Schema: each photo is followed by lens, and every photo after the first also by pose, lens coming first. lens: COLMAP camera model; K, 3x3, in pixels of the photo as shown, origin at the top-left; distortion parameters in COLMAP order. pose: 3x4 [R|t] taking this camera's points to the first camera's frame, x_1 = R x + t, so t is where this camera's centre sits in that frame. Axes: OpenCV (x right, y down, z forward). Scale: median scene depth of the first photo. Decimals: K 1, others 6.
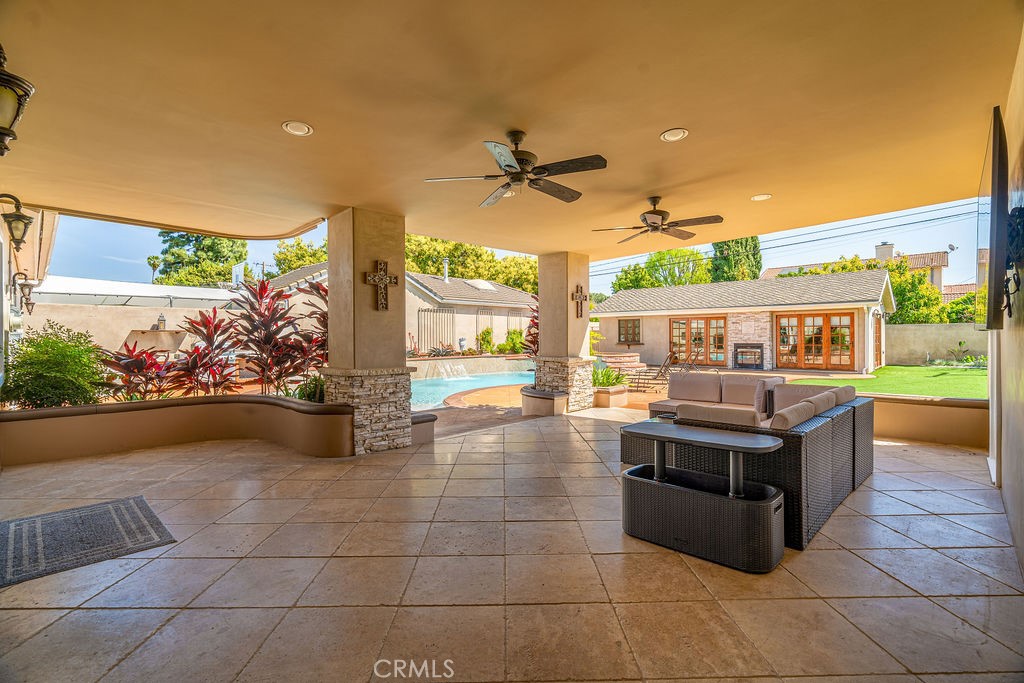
lens RADIAL K [[466.4, 0, 507.6], [0, 466.4, 337.5], [0, 0, 1]] dist [-0.005936, 0.000817]
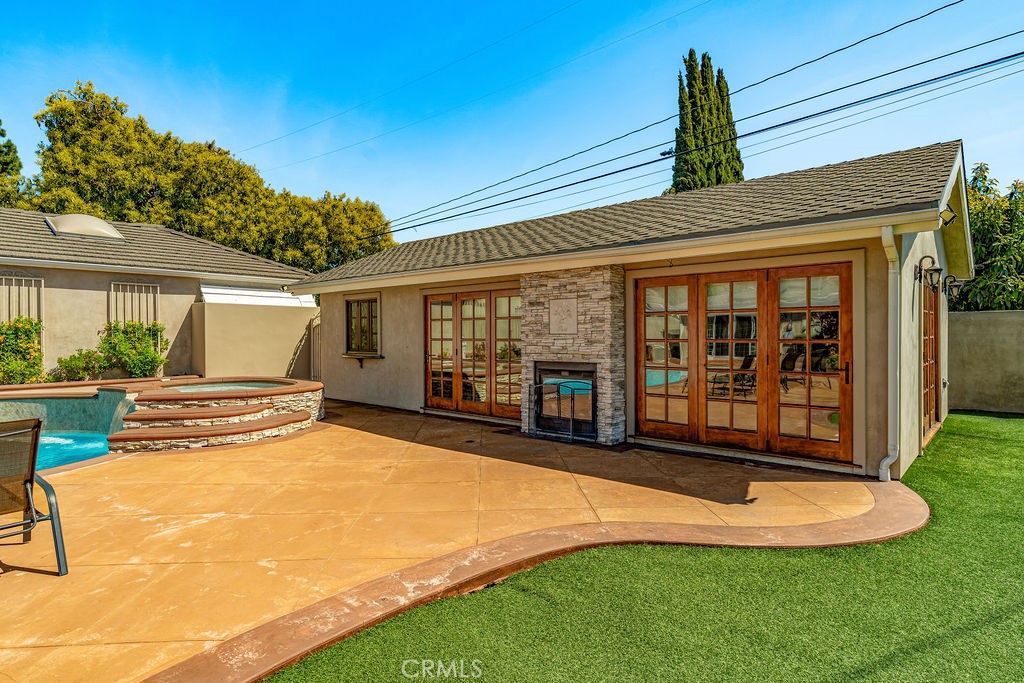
lens RADIAL K [[555.2, 0, 506.3], [0, 555.2, 336.1], [0, 0, 1]] dist [-0.001005, 0.001146]
pose [[0.999637, 0.002033, 0.026848, 0.414951], [-0.002038, 0.999998, 0.000194, -0.005845], [-0.026848, -0.000248, 0.999639, 0.526316]]
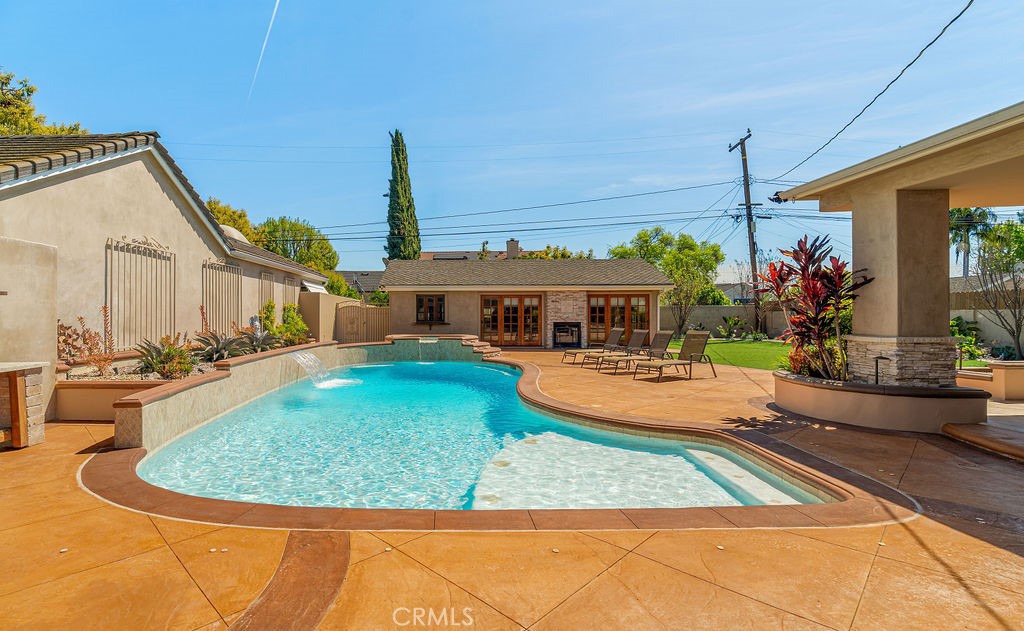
lens RADIAL K [[491.9, 0, 442.5], [0, 491.9, 314.8], [0, 0, 1]] dist [-0.005460, -0.000797]
pose [[0.738200, 0.005352, 0.674561, -0.353883], [-0.000662, 0.999974, -0.007209, 0.004192], [-0.674582, 0.004875, 0.738184, 0.358082]]
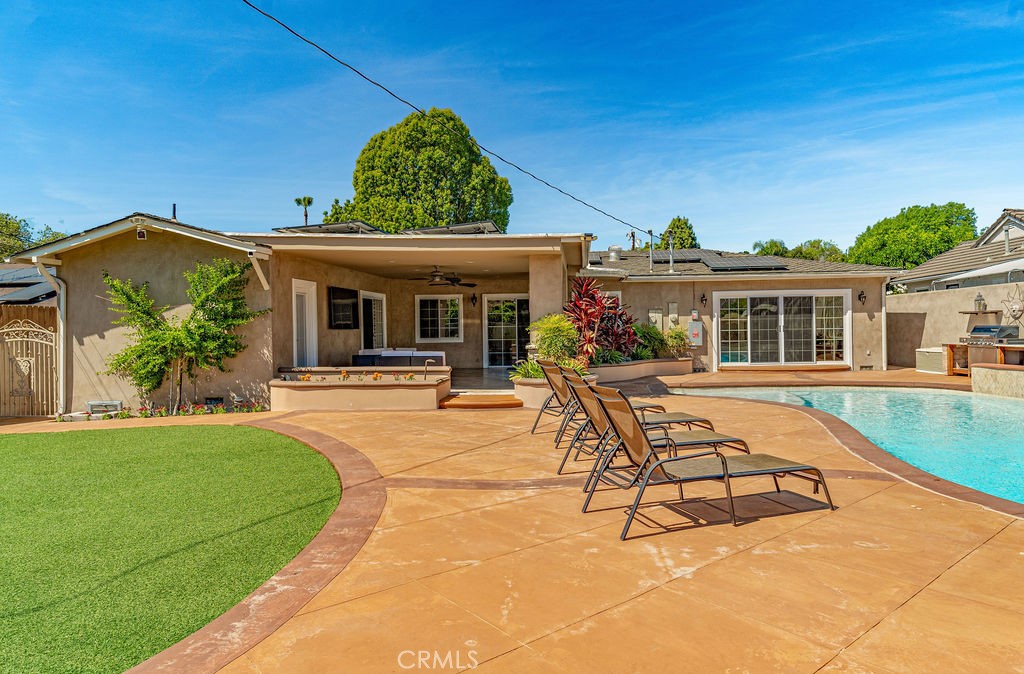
lens RADIAL K [[645.5, 0, 532.6], [0, 645.5, 336.5], [0, 0, 1]] dist [-0.003287, -0.000279]
pose [[-0.770081, 0.026907, -0.637378, 0.447829], [0.020175, 0.999638, 0.017824, -0.003487], [0.637627, 0.000867, -0.770345, 0.852523]]
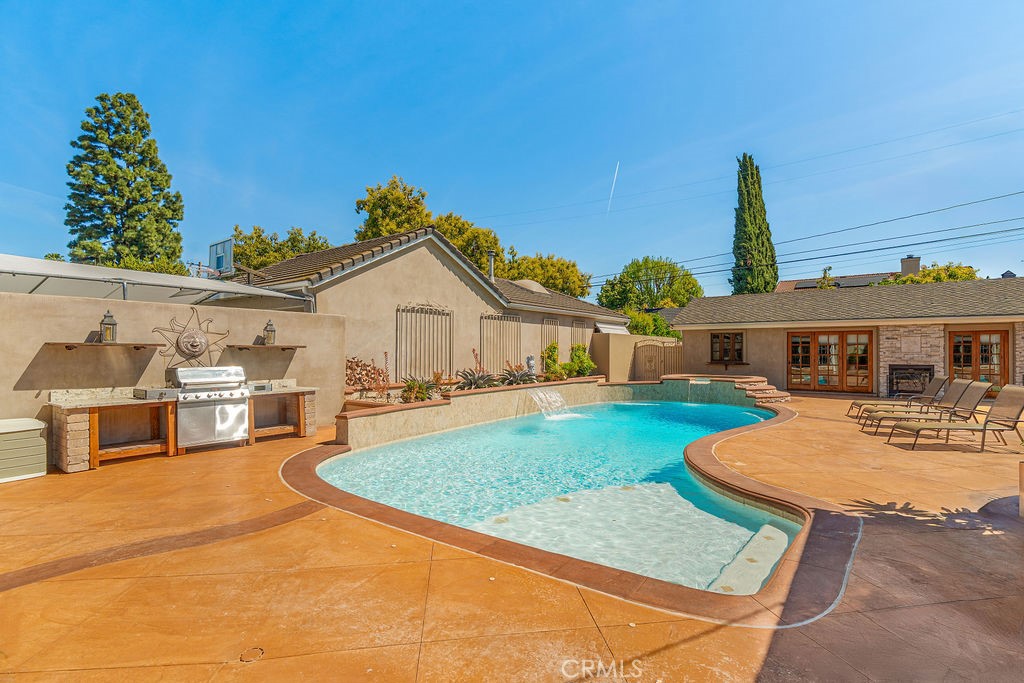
lens RADIAL K [[478.9, 0, 511.8], [0, 478.9, 346.8], [0, 0, 1]] dist [-0.004627, -0.000096]
pose [[0.993000, 0.006205, 0.117948, -0.217814], [-0.004950, 0.999928, -0.010933, -0.004850], [-0.118008, 0.010273, 0.992960, 0.253627]]
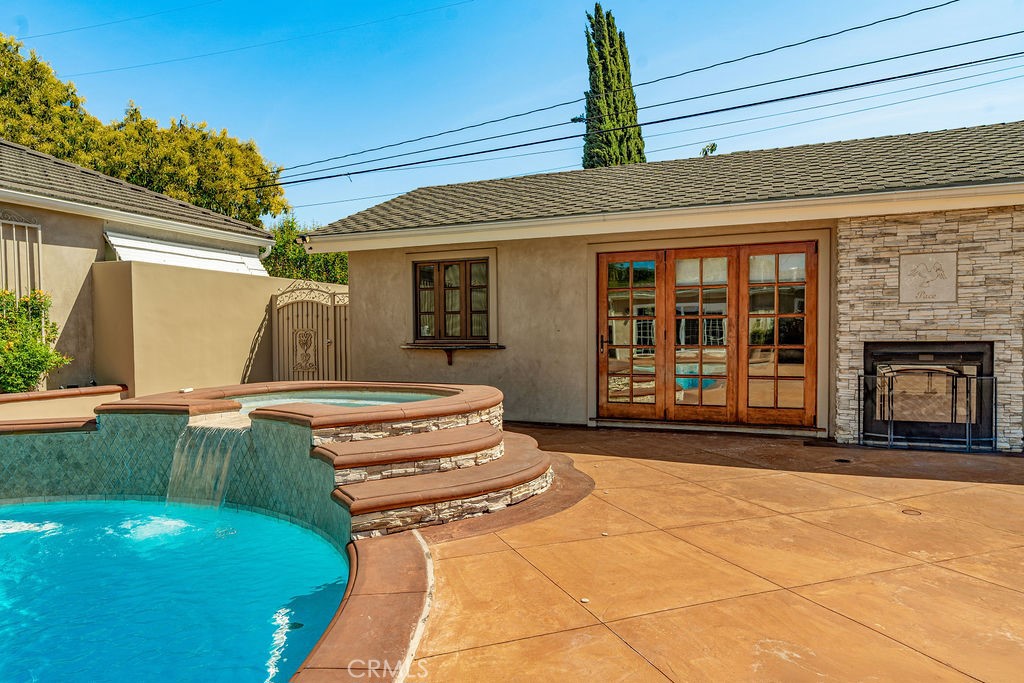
lens RADIAL K [[637.6, 0, 501.1], [0, 637.6, 350.4], [0, 0, 1]] dist [-0.000493, 0.000813]
pose [[0.934405, -0.010744, 0.356052, 0.164801], [0.003233, 0.999760, 0.021683, 0.008356], [-0.356199, -0.019110, 0.934215, 0.683910]]
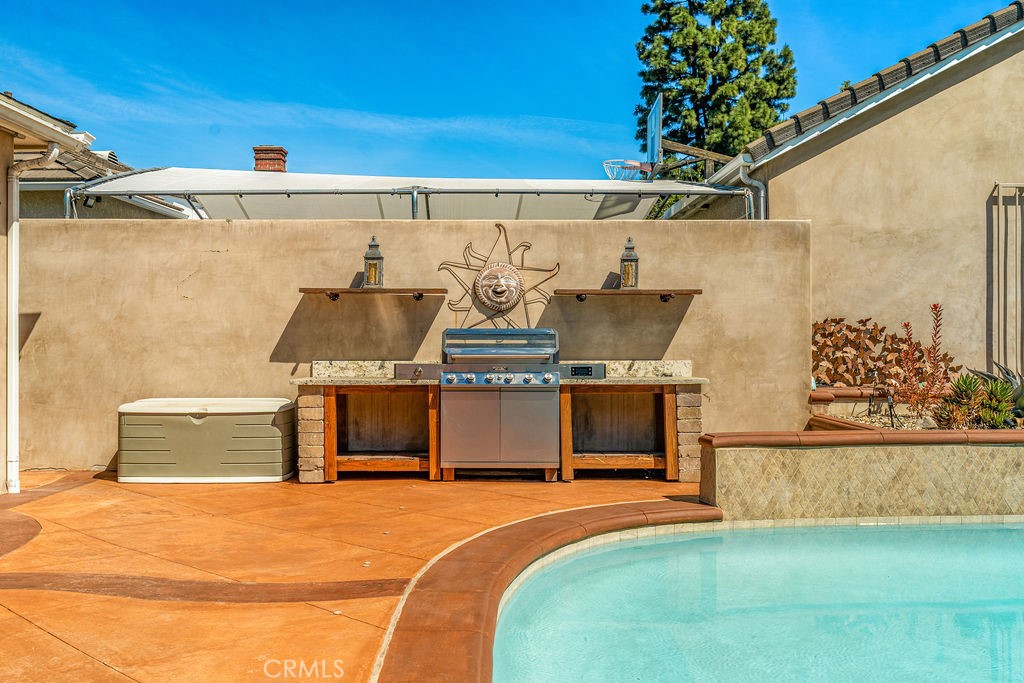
lens RADIAL K [[1005.9, 0, 512.0], [0, 1005.9, 341.5], [0, 0, 1]] dist [-0.000284, -0.005383]
pose [[0.692132, 0.005617, -0.721749, -0.102576], [-0.004038, 0.999984, 0.003911, 0.010787], [0.721759, 0.000208, 0.692144, 0.352265]]
